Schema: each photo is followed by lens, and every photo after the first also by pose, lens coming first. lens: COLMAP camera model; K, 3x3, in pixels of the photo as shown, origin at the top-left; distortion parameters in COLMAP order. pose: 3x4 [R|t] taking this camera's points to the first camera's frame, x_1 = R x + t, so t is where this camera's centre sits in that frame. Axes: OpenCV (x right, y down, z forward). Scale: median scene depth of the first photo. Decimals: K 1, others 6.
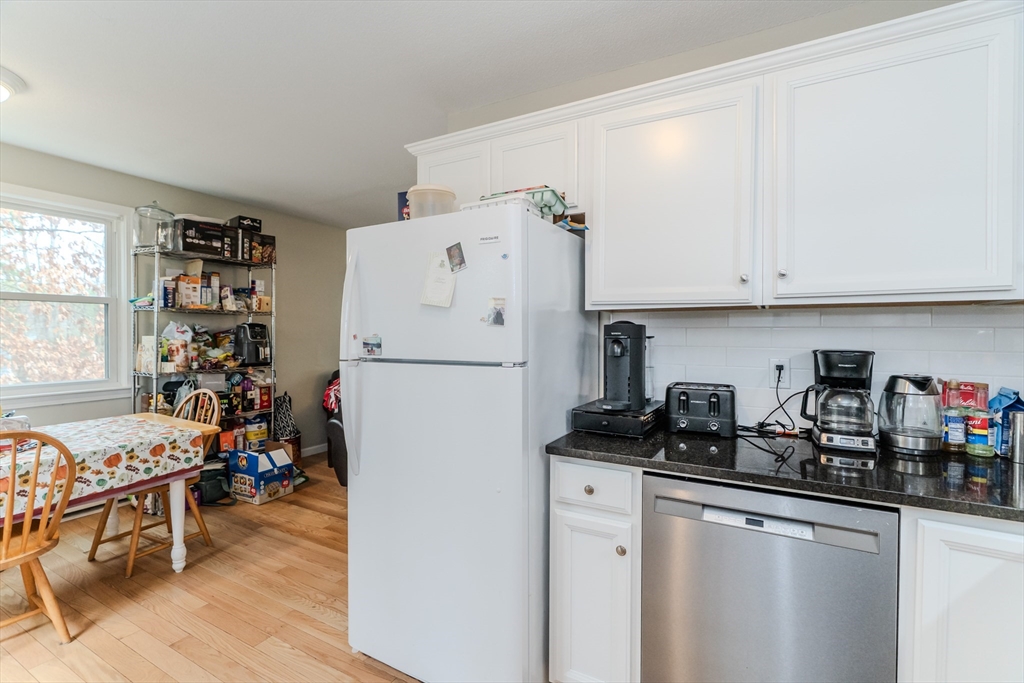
lens RADIAL K [[475.0, 0, 513.7], [0, 475.0, 333.5], [0, 0, 1]] dist [-0.003095, 0.000355]
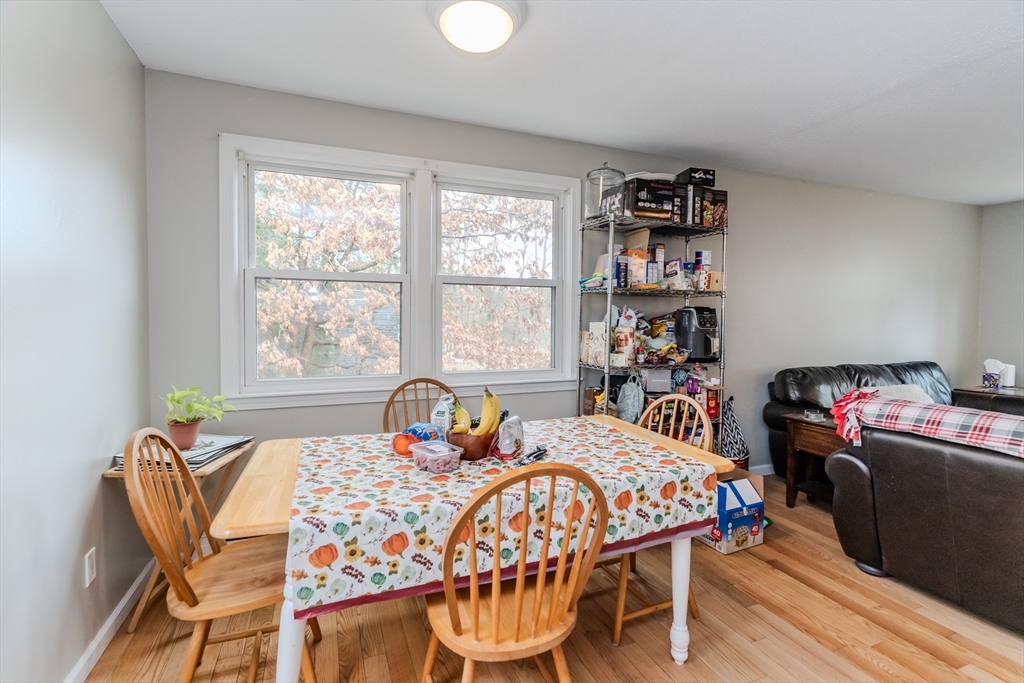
lens RADIAL K [[475.0, 0, 502.4], [0, 475.0, 320.5], [0, 0, 1]] dist [-0.003095, 0.000355]
pose [[0.772296, 0.005486, -0.635239, -0.341870], [-0.005437, 0.999983, 0.002027, 0.001436], [0.635240, 0.001888, 0.772313, 0.218280]]
